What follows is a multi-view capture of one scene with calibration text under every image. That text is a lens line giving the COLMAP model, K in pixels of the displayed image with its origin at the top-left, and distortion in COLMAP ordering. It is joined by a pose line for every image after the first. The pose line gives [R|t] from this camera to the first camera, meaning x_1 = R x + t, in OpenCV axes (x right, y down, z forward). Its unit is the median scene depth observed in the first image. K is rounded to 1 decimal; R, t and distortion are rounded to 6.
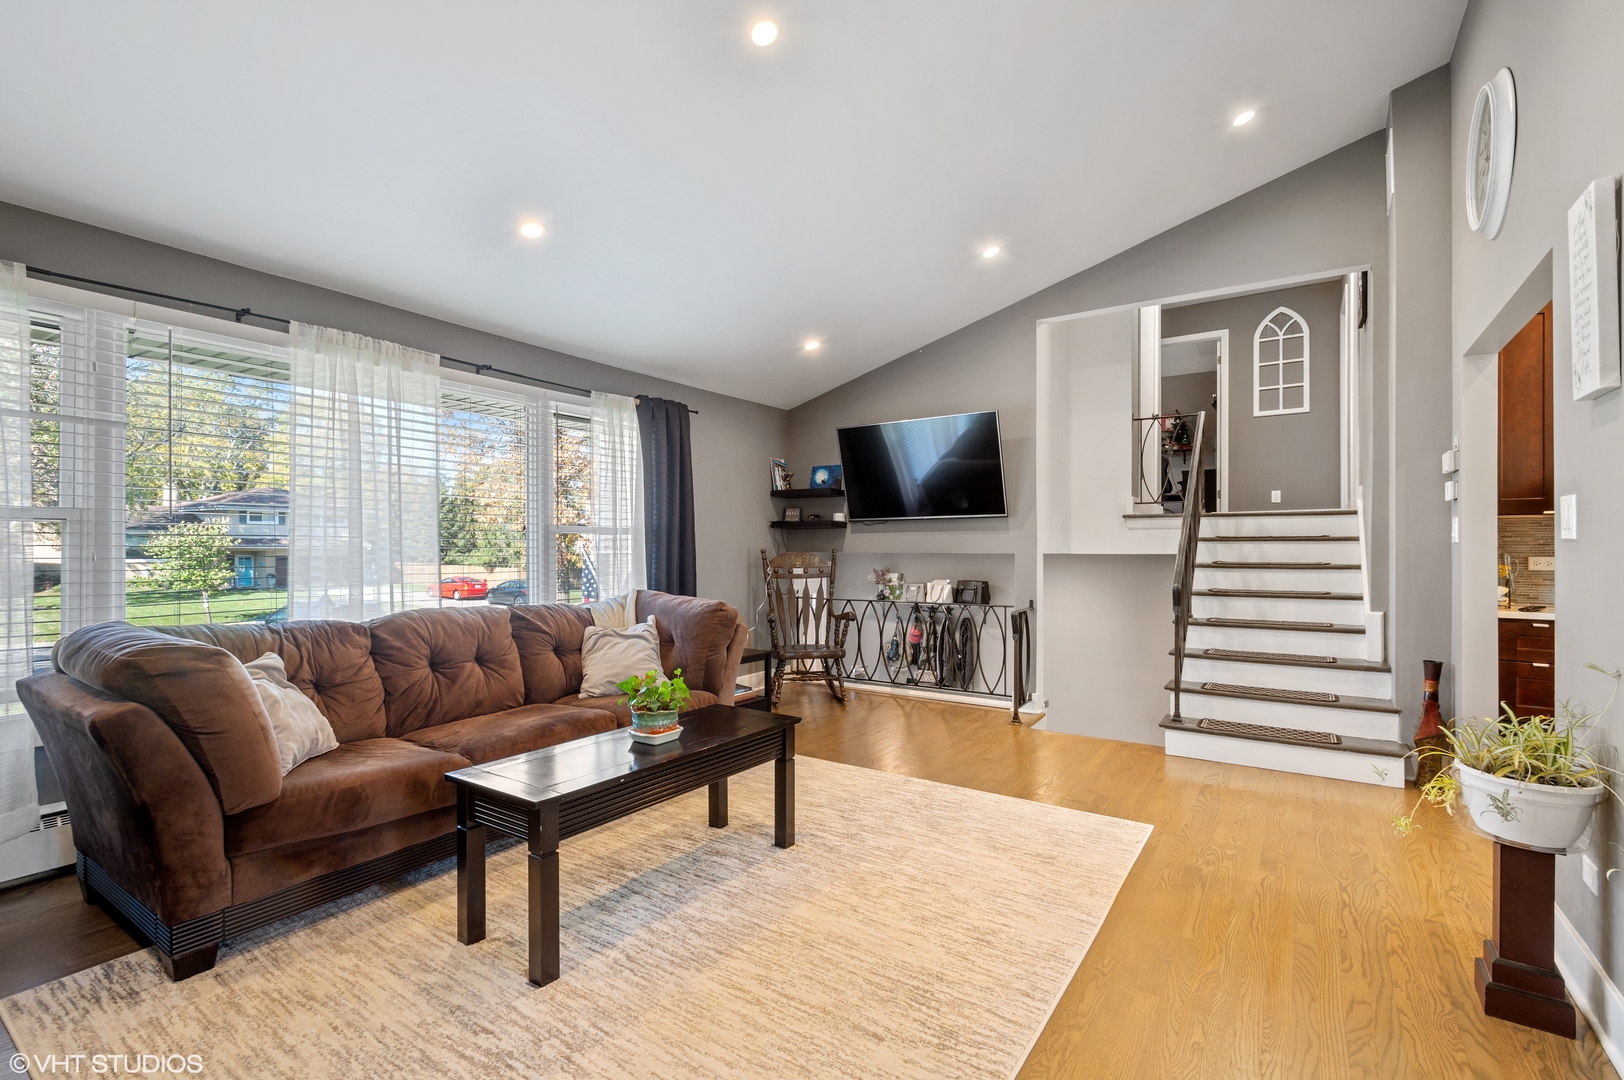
lens RADIAL K [[723.7, 0, 813.9], [0, 723.7, 565.7], [0, 0, 1]] dist [0.001630, -0.002048]
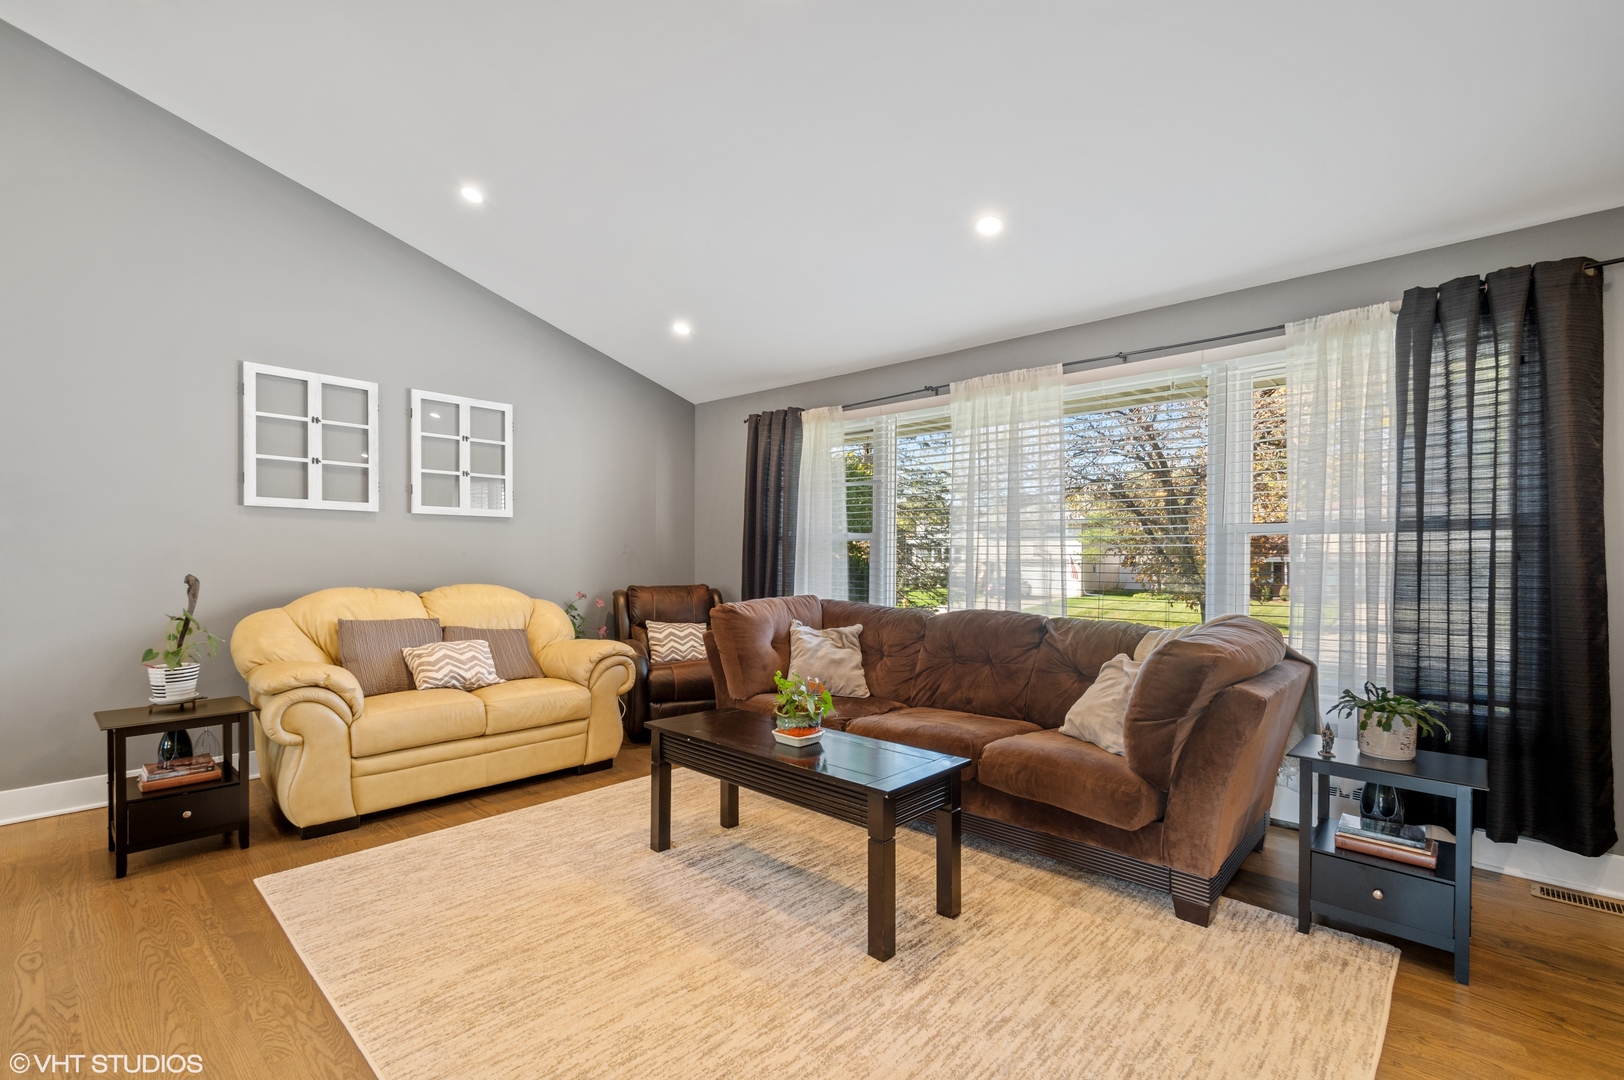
lens RADIAL K [[723.7, 0, 793.3], [0, 723.7, 563.1], [0, 0, 1]] dist [0.001630, -0.002048]
pose [[-0.158897, 0.011019, -0.987234, 0.796093], [-0.026633, 0.999526, 0.015443, -0.025990], [0.986936, 0.028747, -0.158528, 1.157828]]
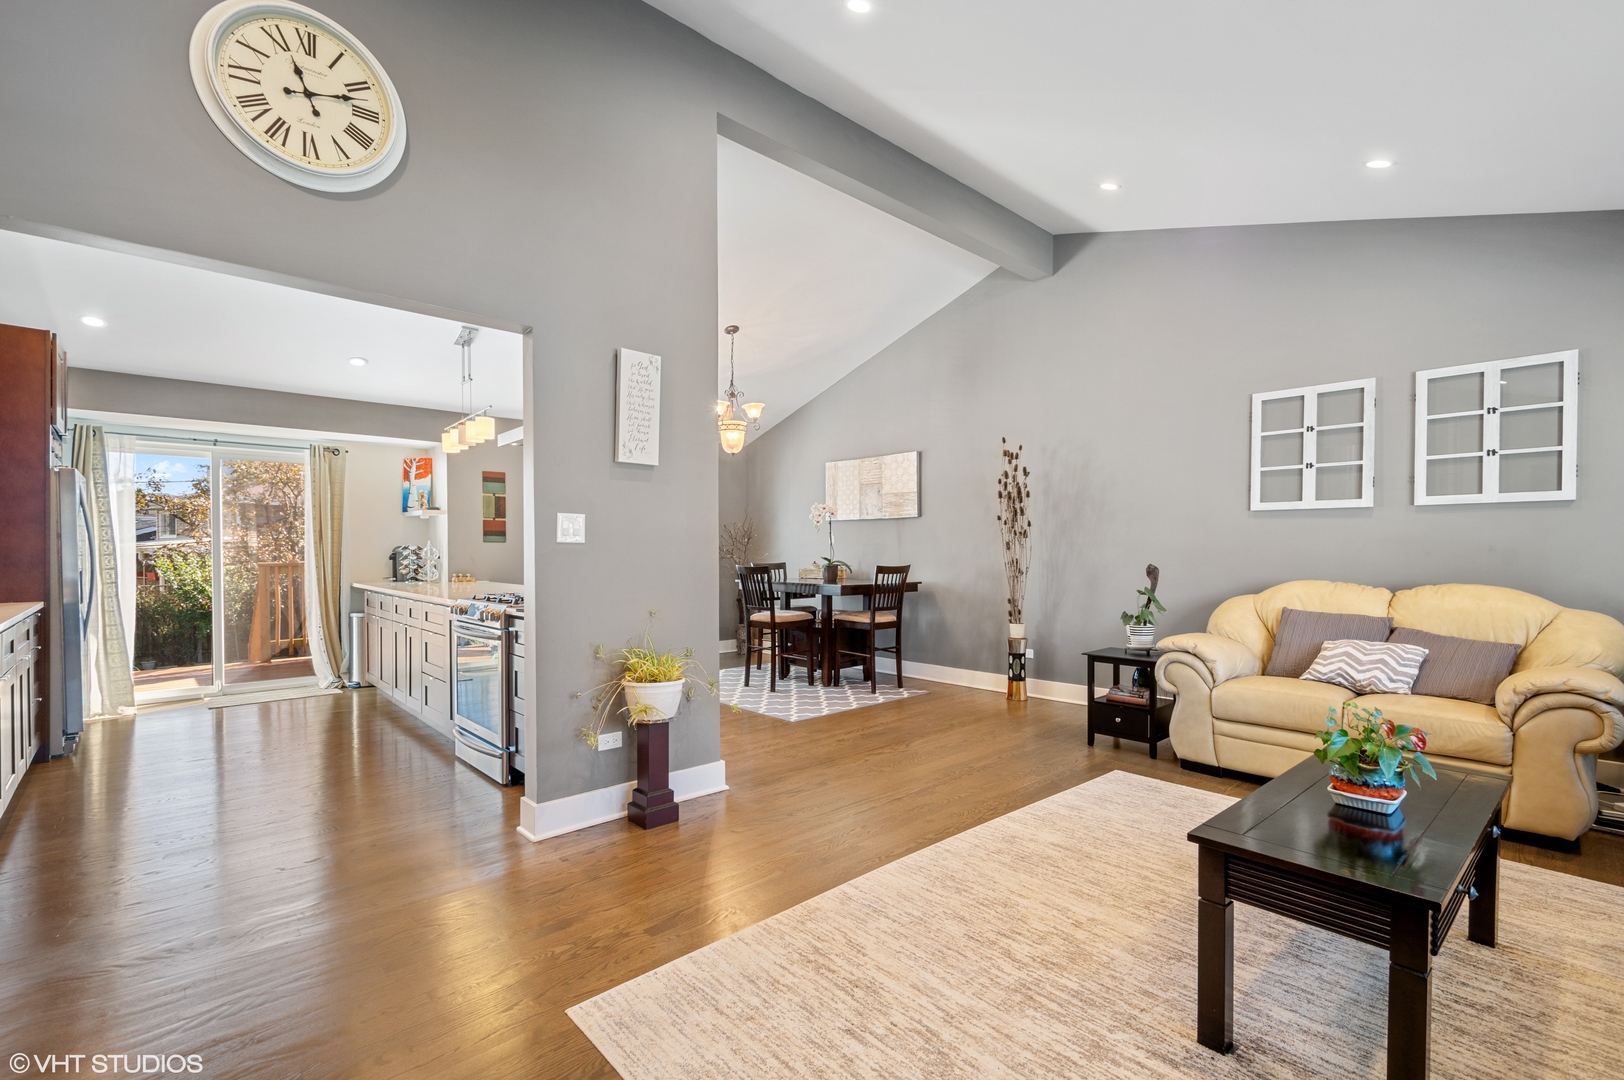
lens RADIAL K [[723.7, 0, 804.5], [0, 723.7, 565.6], [0, 0, 1]] dist [0.001630, -0.002048]
pose [[-0.969652, -0.003810, 0.244458, 0.164110], [0.007566, 0.998932, 0.045582, -0.044090], [-0.244370, 0.046048, -0.968588, 1.872188]]
